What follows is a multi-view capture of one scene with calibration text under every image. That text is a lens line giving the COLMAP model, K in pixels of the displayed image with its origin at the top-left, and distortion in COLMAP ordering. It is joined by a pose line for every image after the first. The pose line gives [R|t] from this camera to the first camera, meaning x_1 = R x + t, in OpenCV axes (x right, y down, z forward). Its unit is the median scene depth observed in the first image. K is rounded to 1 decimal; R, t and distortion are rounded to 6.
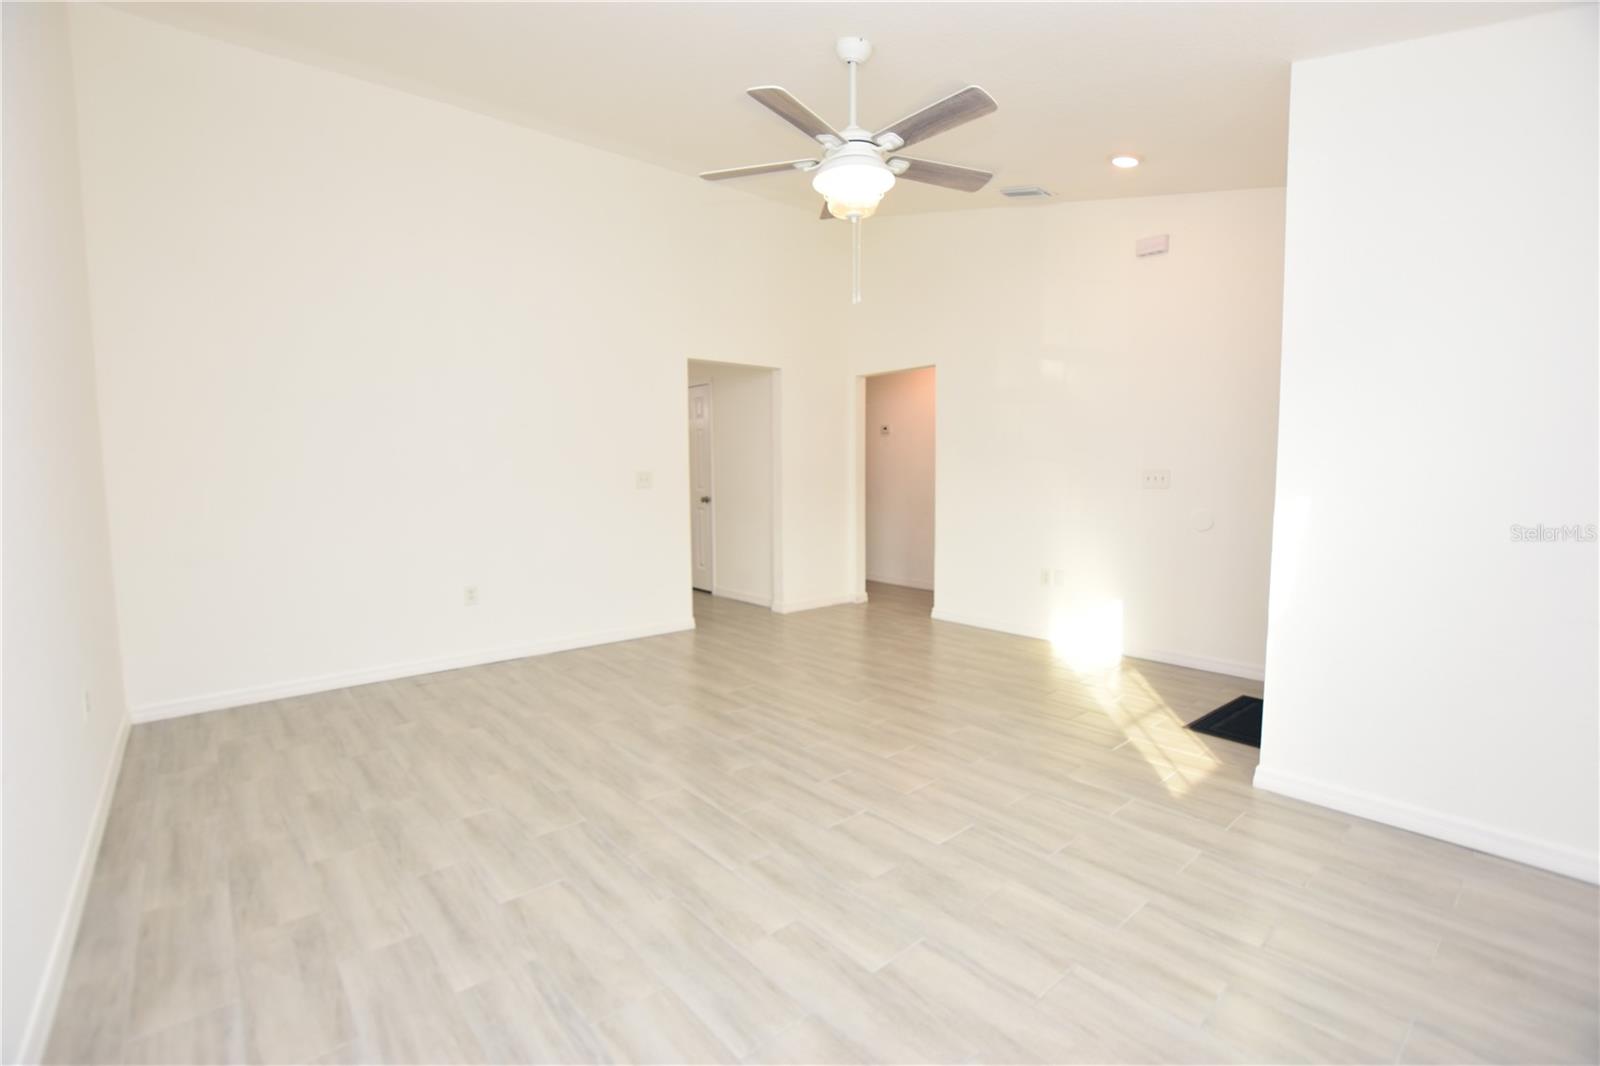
lens RADIAL K [[717.8, 0, 800.0], [0, 717.8, 533.0], [0, 0, 1]] dist [-0.035473, -0.000230]
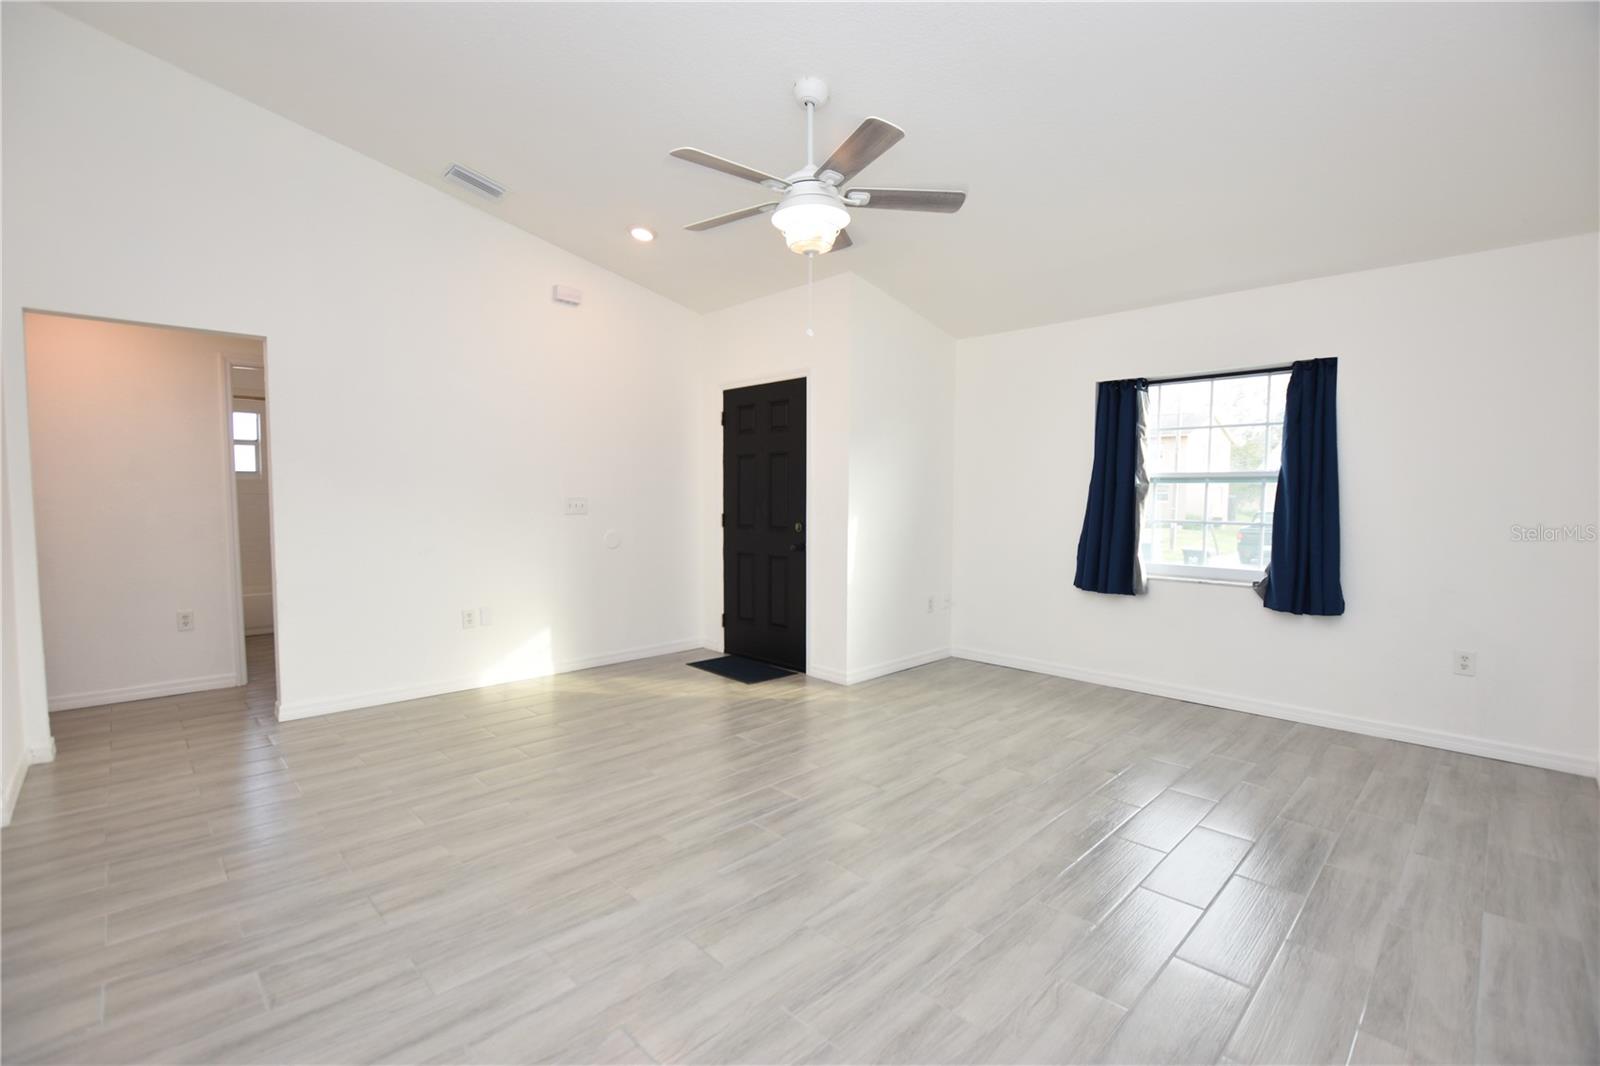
lens RADIAL K [[710.0, 0, 795.8], [0, 710.0, 533.8], [0, 0, 1]] dist [-0.034155, 0.004820]
pose [[-0.067706, -0.046144, 0.996638, -0.879743], [0.082337, 0.995264, 0.051674, -0.087192], [-0.994302, 0.085559, -0.063586, 1.026975]]
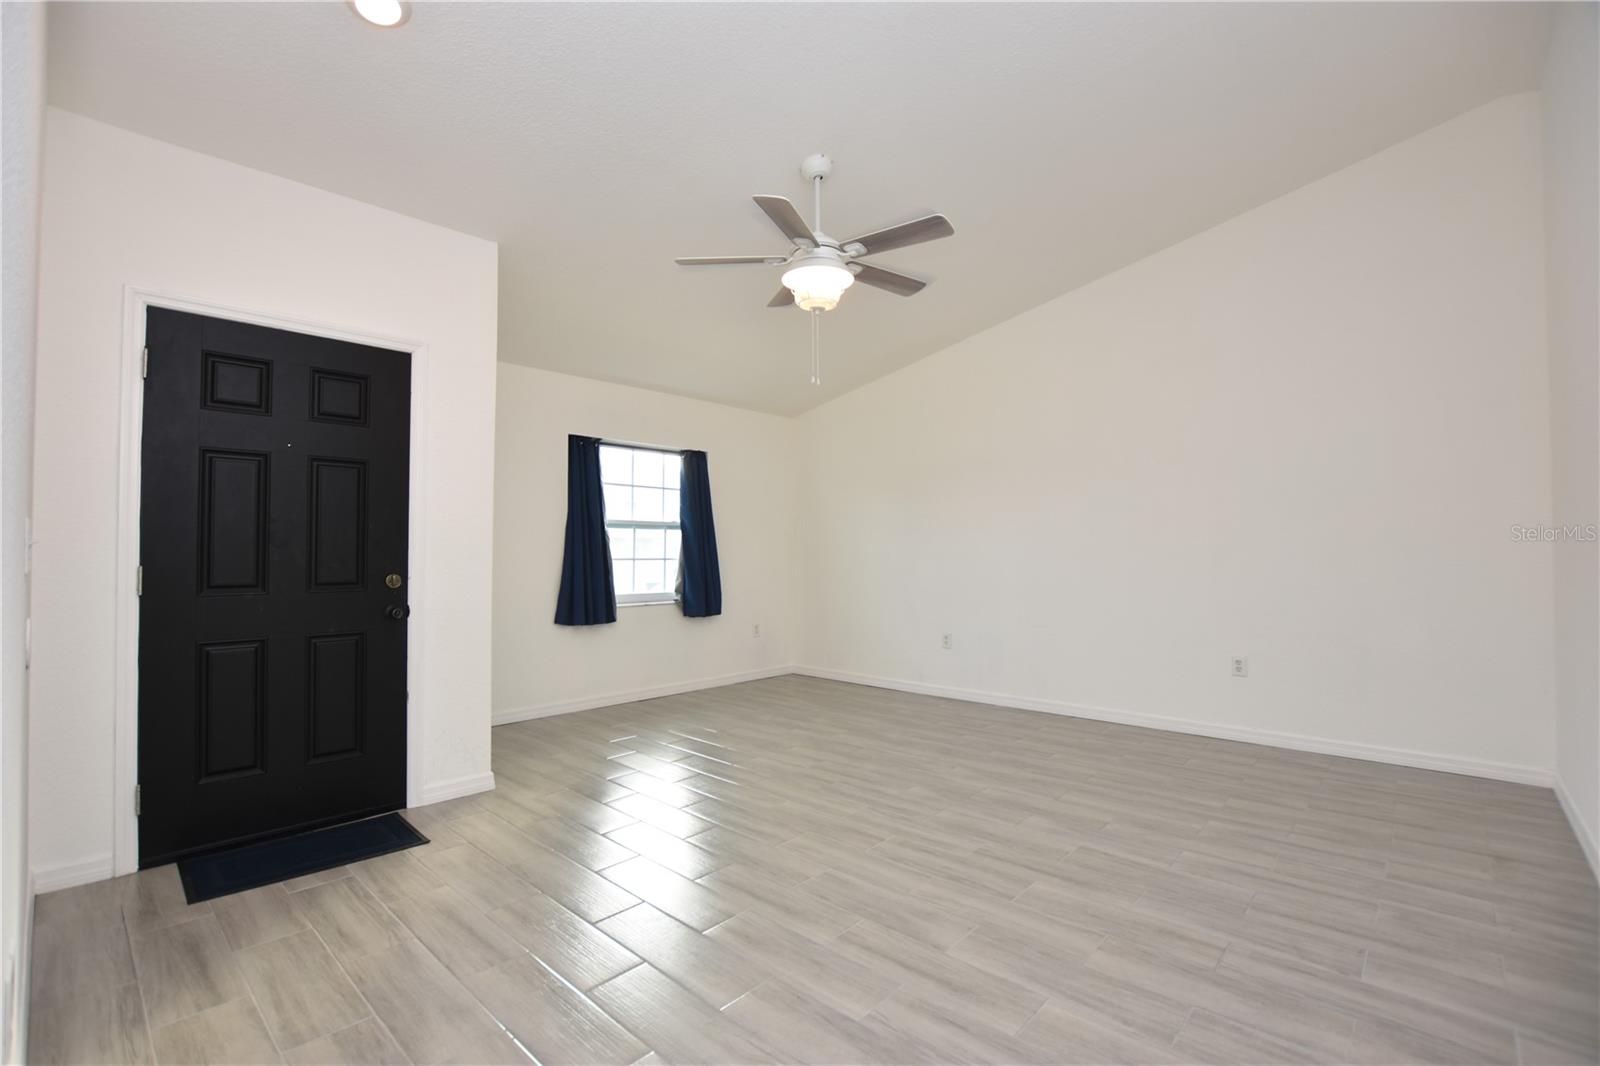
lens RADIAL K [[710.0, 0, 795.8], [0, 710.0, 533.8], [0, 0, 1]] dist [-0.034155, 0.004820]
pose [[-0.993743, 0.004419, -0.111607, 0.215370], [-0.002593, 0.998035, 0.062604, -0.147402], [0.111664, 0.062501, -0.991779, 1.944725]]
